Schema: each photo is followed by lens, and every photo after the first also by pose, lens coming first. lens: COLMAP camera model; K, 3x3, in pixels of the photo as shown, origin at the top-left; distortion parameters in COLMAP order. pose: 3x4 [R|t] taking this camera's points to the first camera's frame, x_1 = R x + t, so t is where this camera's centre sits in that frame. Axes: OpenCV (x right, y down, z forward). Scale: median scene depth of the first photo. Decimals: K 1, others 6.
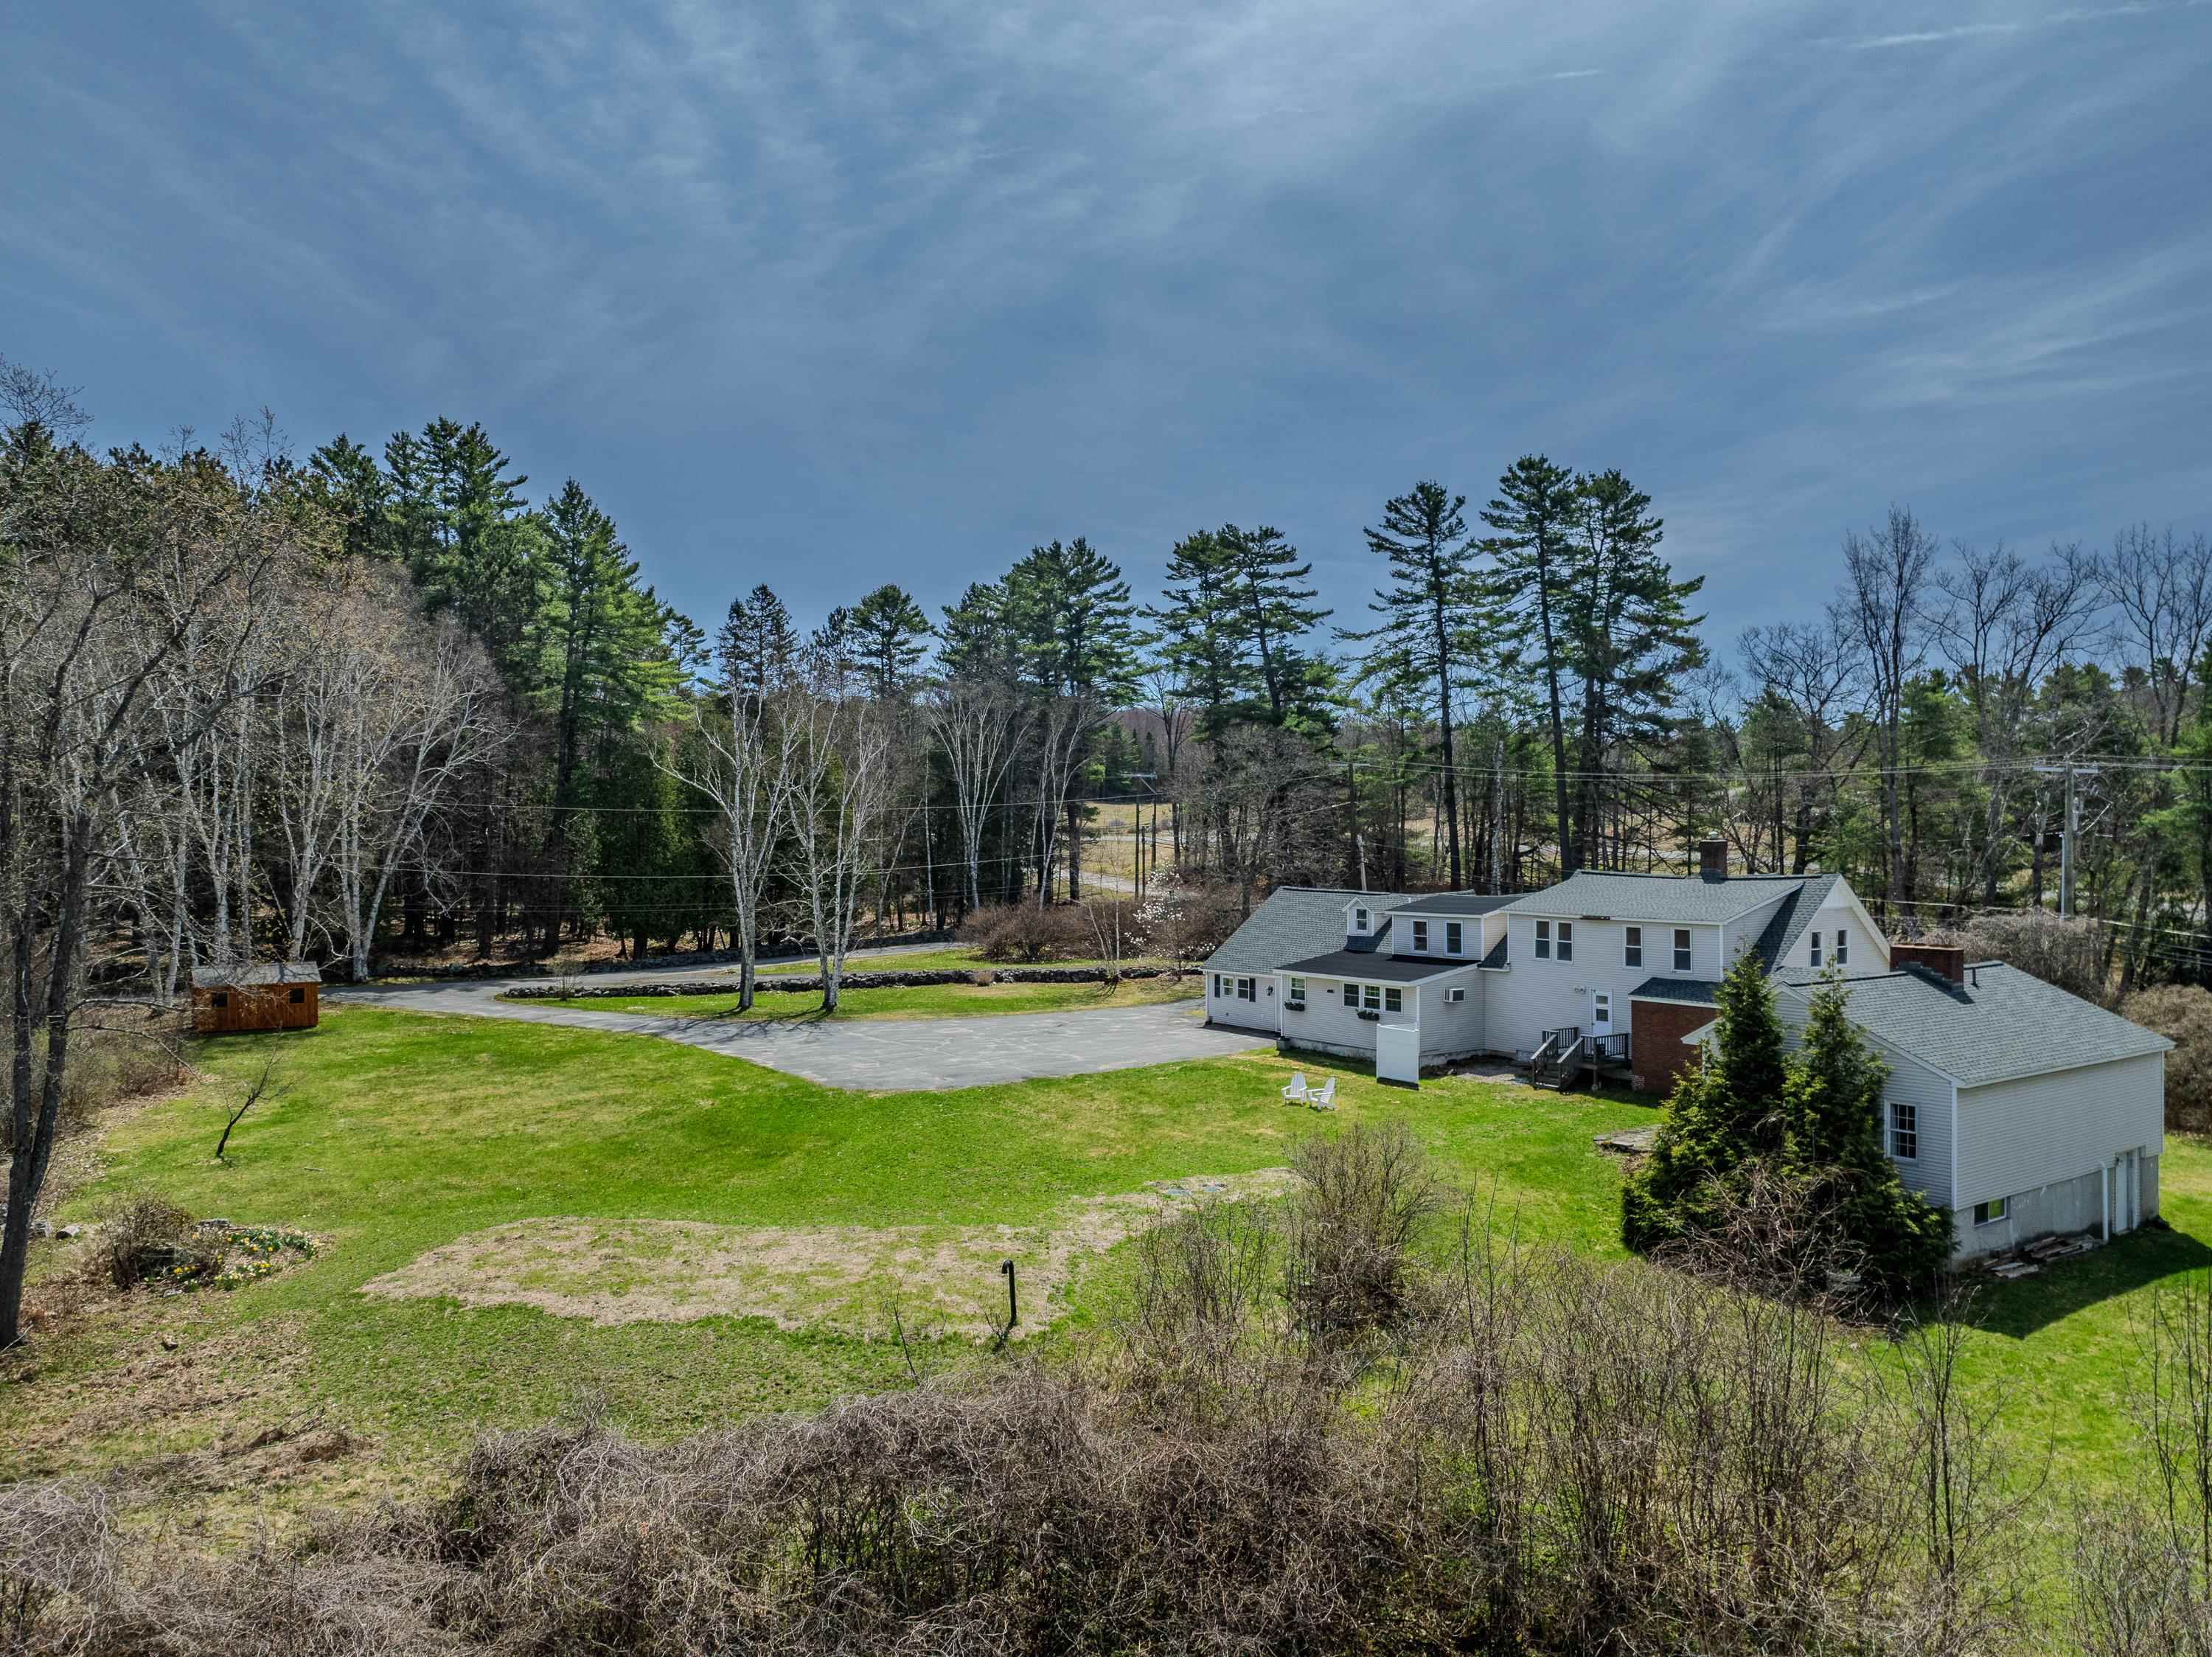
lens RADIAL K [[1520.9, 0, 1106.0], [0, 1520.9, 828.5], [0, 0, 1]] dist [-0.000881, 0.000361]
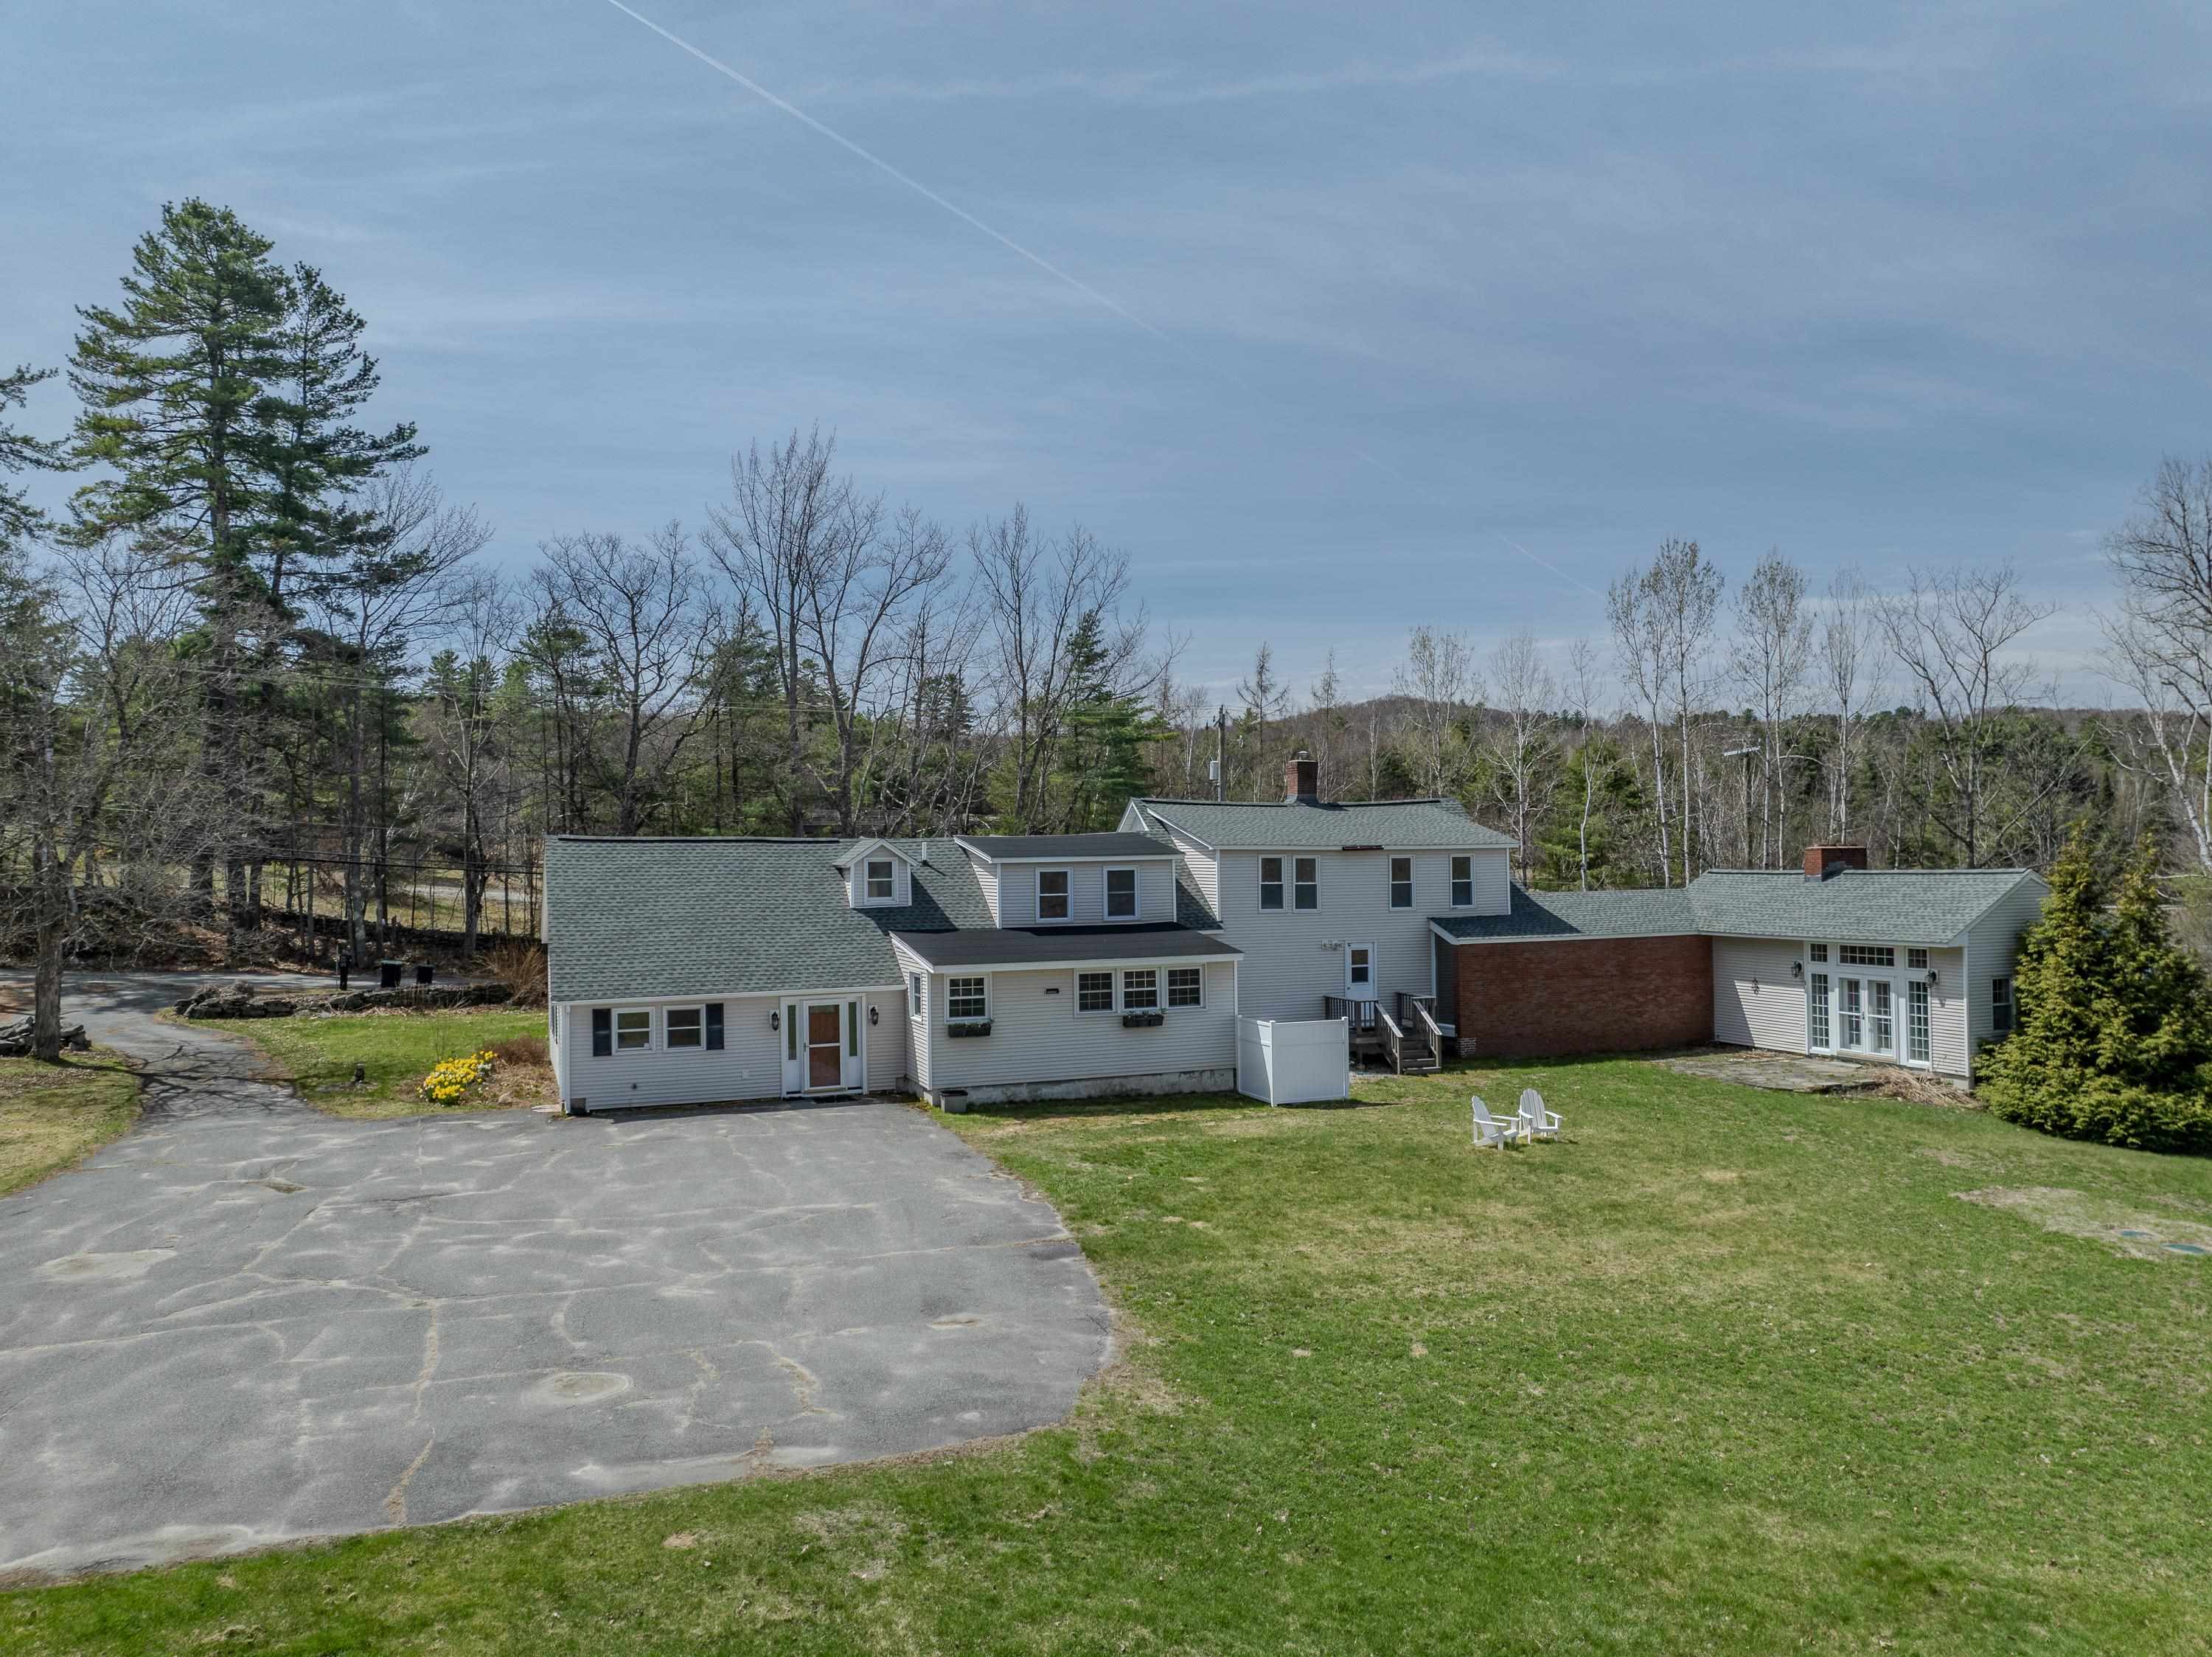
lens RADIAL K [[1520.9, 0, 1106.0], [0, 1520.9, 828.5], [0, 0, 1]] dist [-0.000881, 0.000361]
pose [[0.247685, 0.021500, 0.968602, -0.415806], [0.005826, 0.999703, -0.023680, 0.060604], [-0.968823, 0.011508, 0.247486, 0.855516]]
